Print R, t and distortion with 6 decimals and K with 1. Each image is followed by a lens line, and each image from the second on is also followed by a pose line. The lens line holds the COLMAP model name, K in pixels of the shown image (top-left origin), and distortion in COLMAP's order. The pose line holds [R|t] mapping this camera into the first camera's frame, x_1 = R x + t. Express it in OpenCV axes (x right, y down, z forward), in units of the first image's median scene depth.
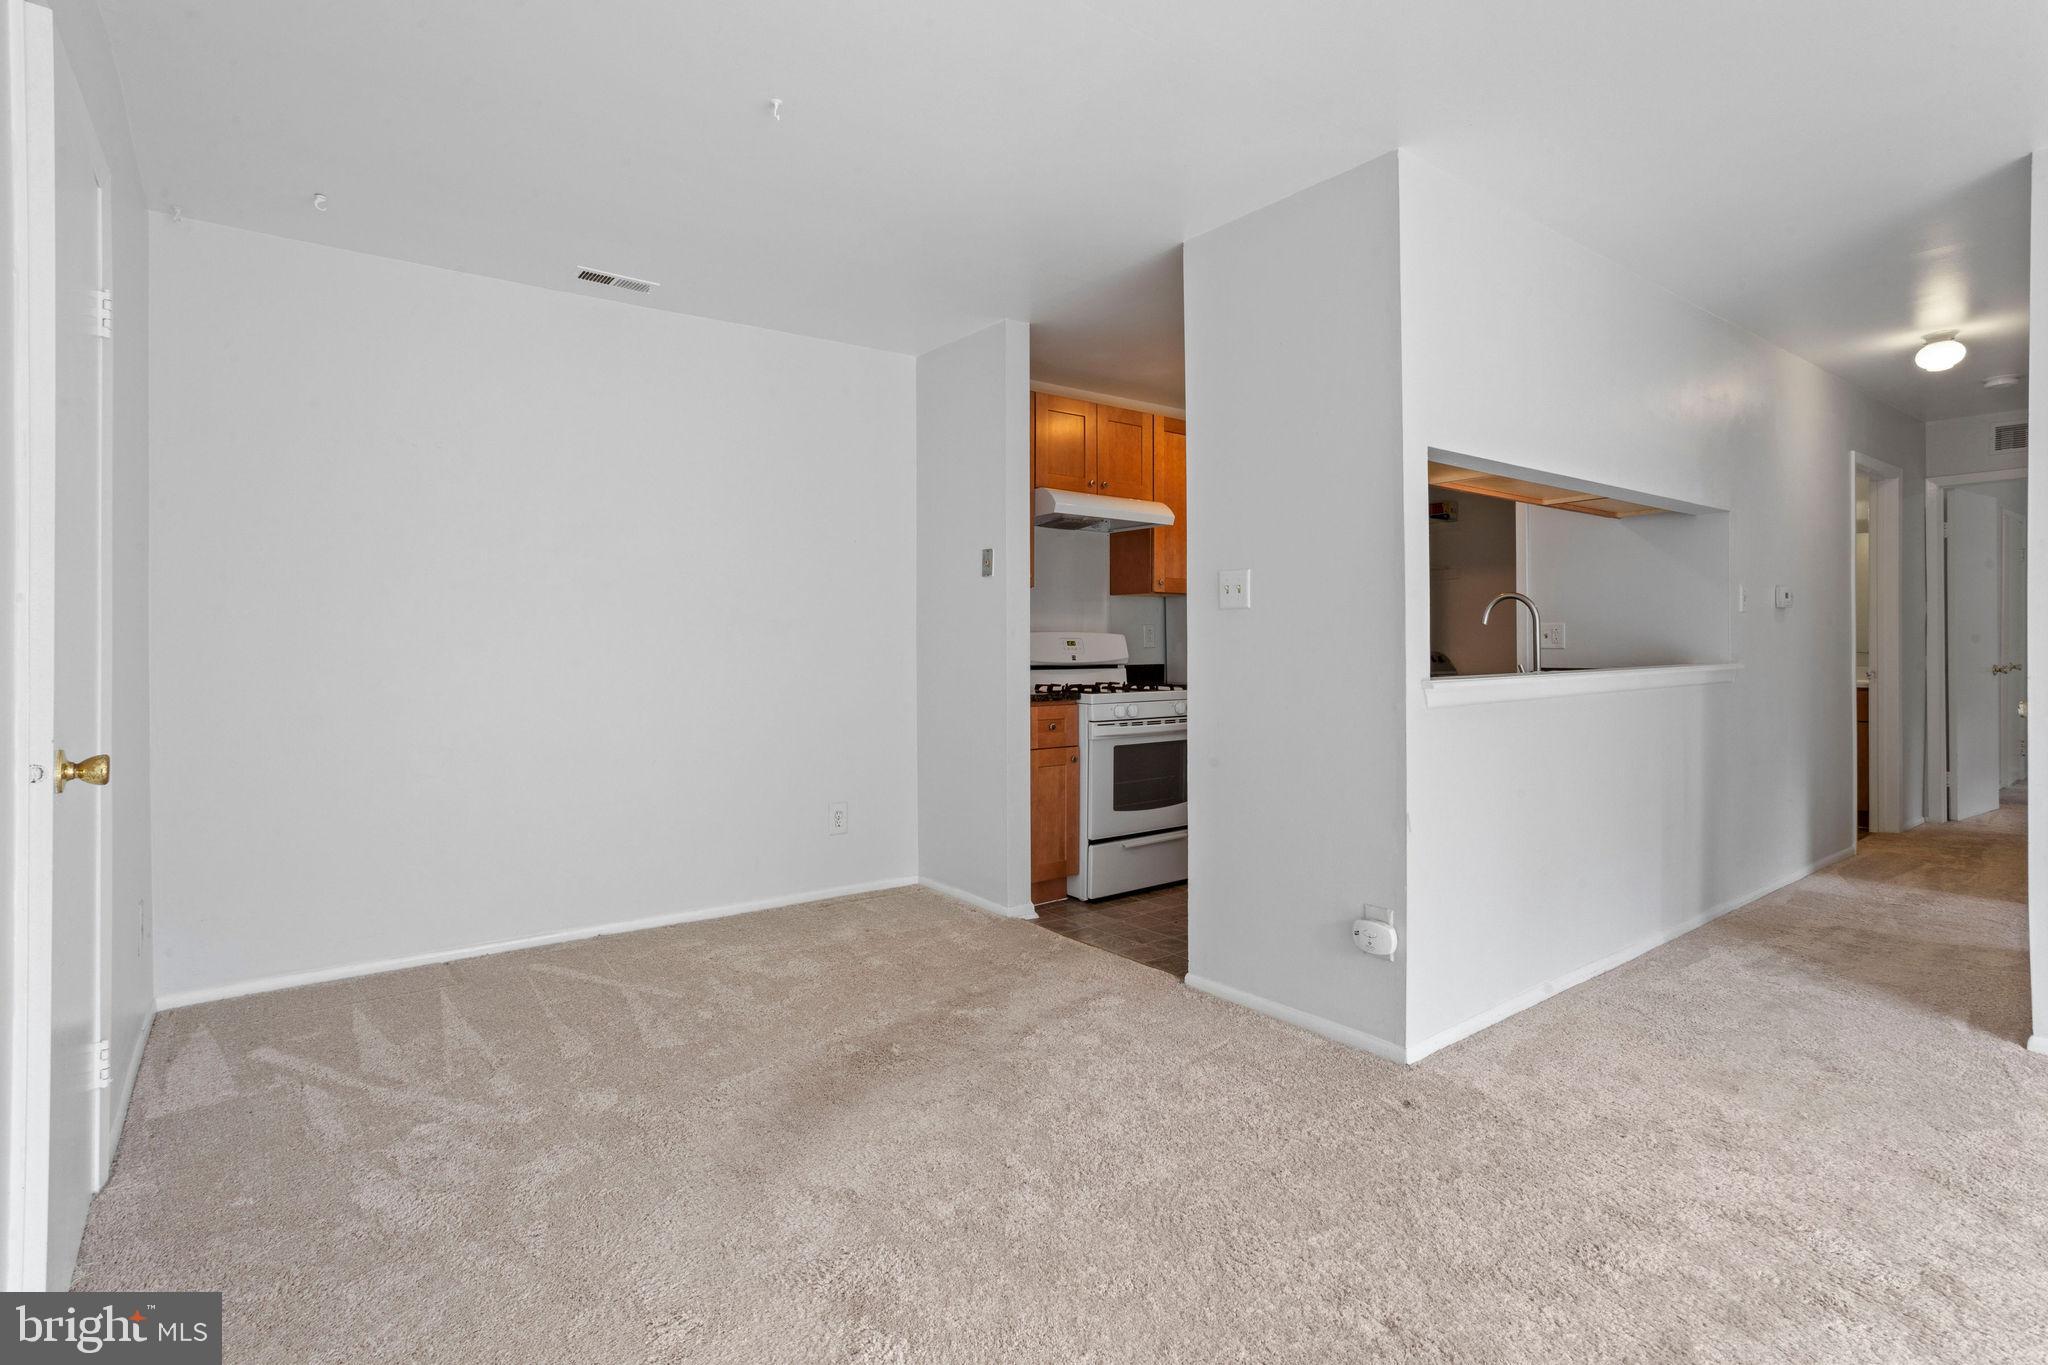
lens RADIAL K [[982.9, 0, 998.2], [0, 982.9, 637.0], [0, 0, 1]] dist [-0.050191, 0.022768]
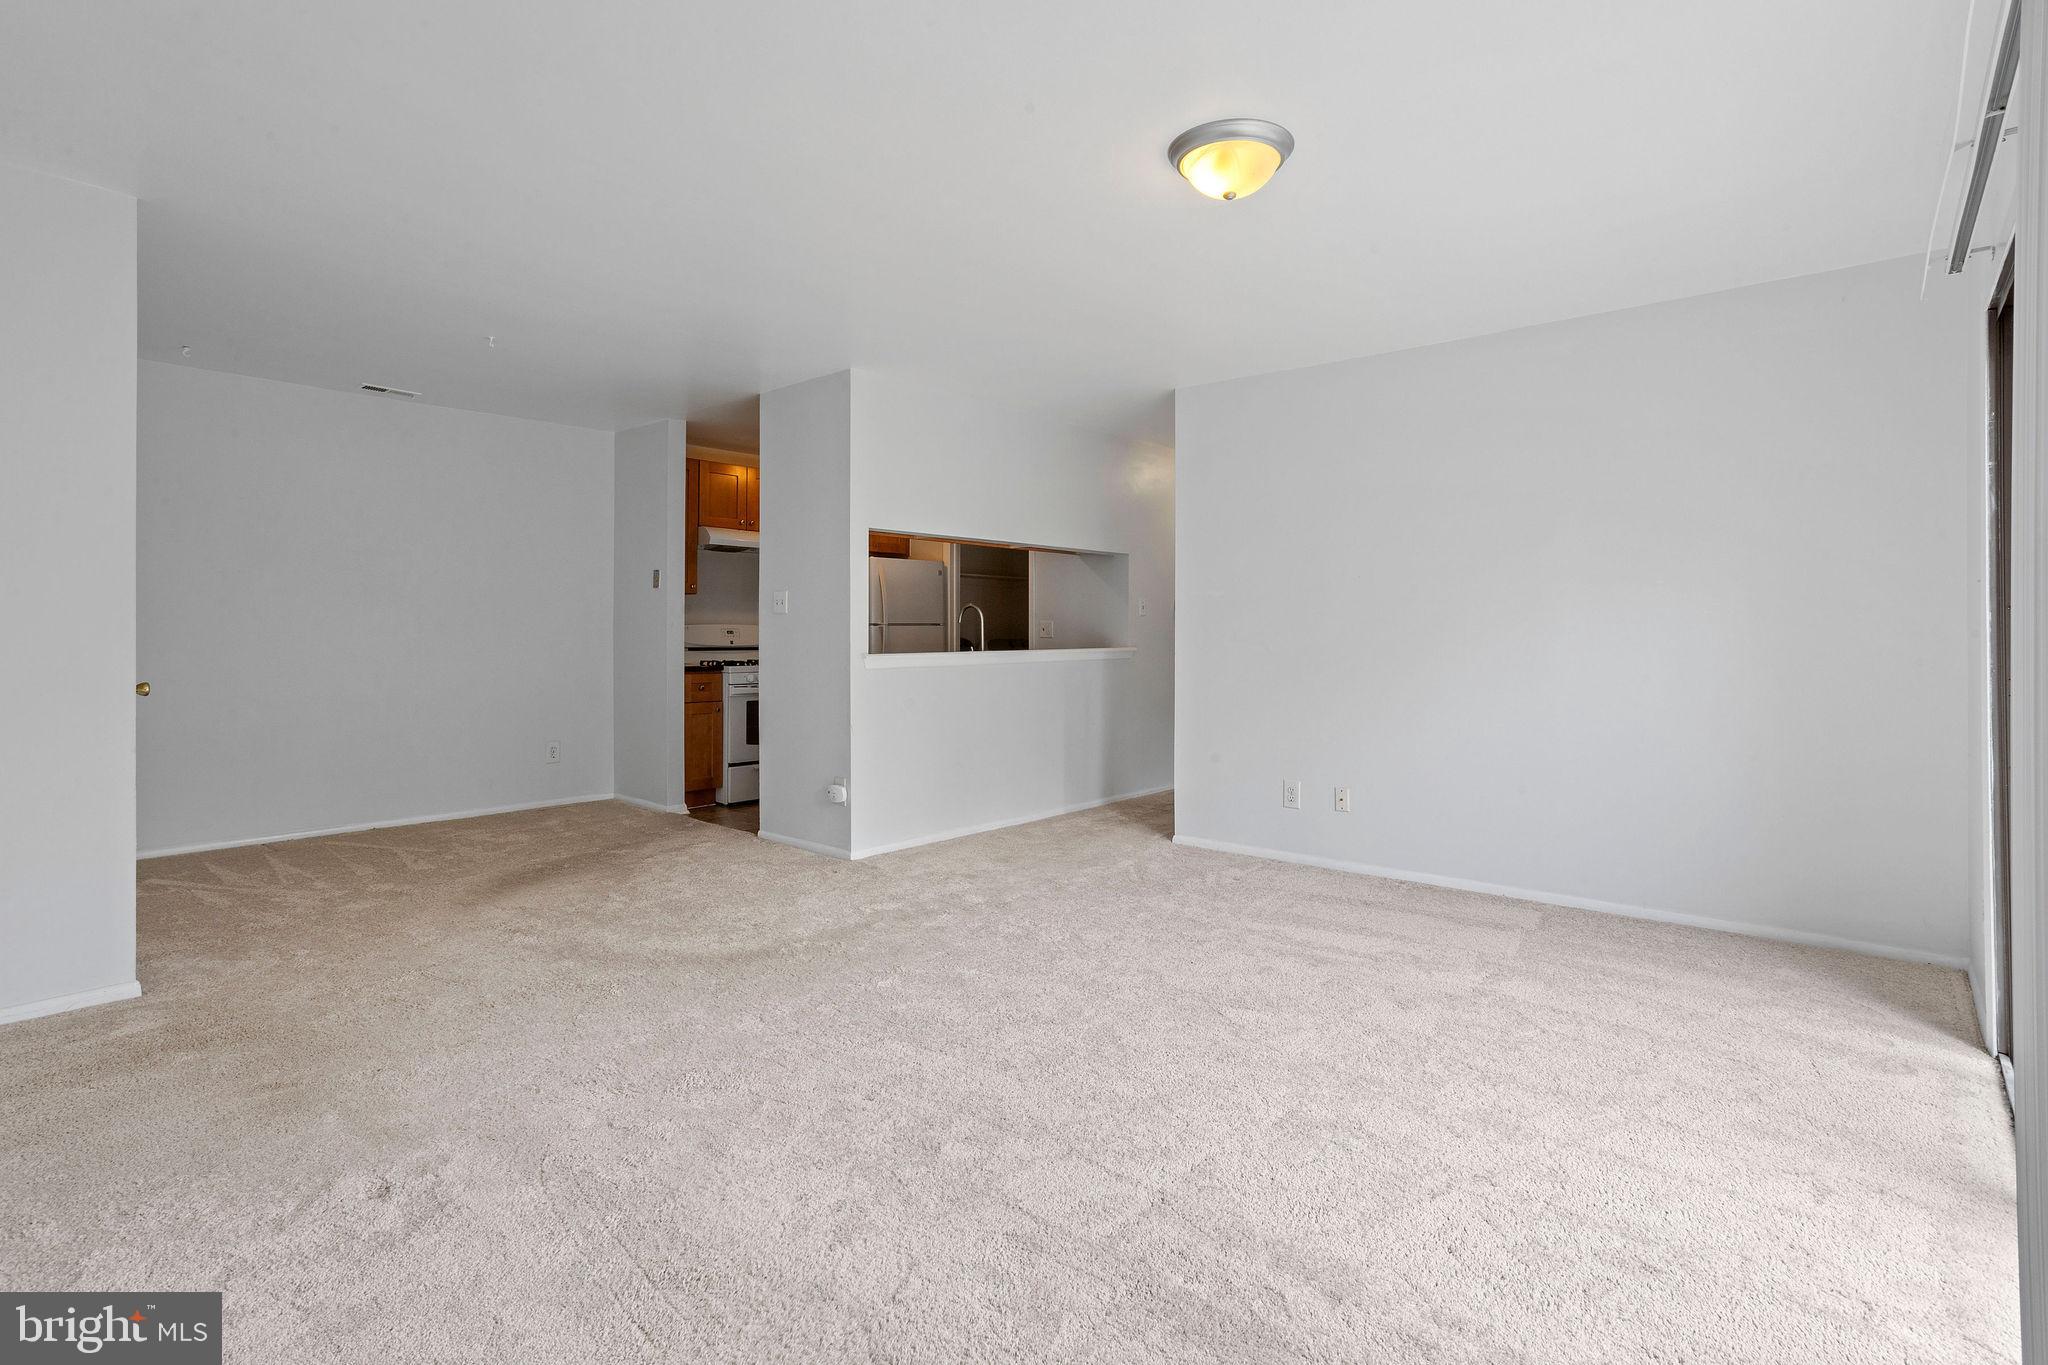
lens RADIAL K [[982.9, 0, 998.2], [0, 982.9, 637.0], [0, 0, 1]] dist [-0.050191, 0.022768]
pose [[0.978803, 0.006516, 0.204701, 0.197469], [-0.009204, 0.999883, 0.012182, -0.009390], [-0.204598, -0.013808, 0.978749, -0.574978]]
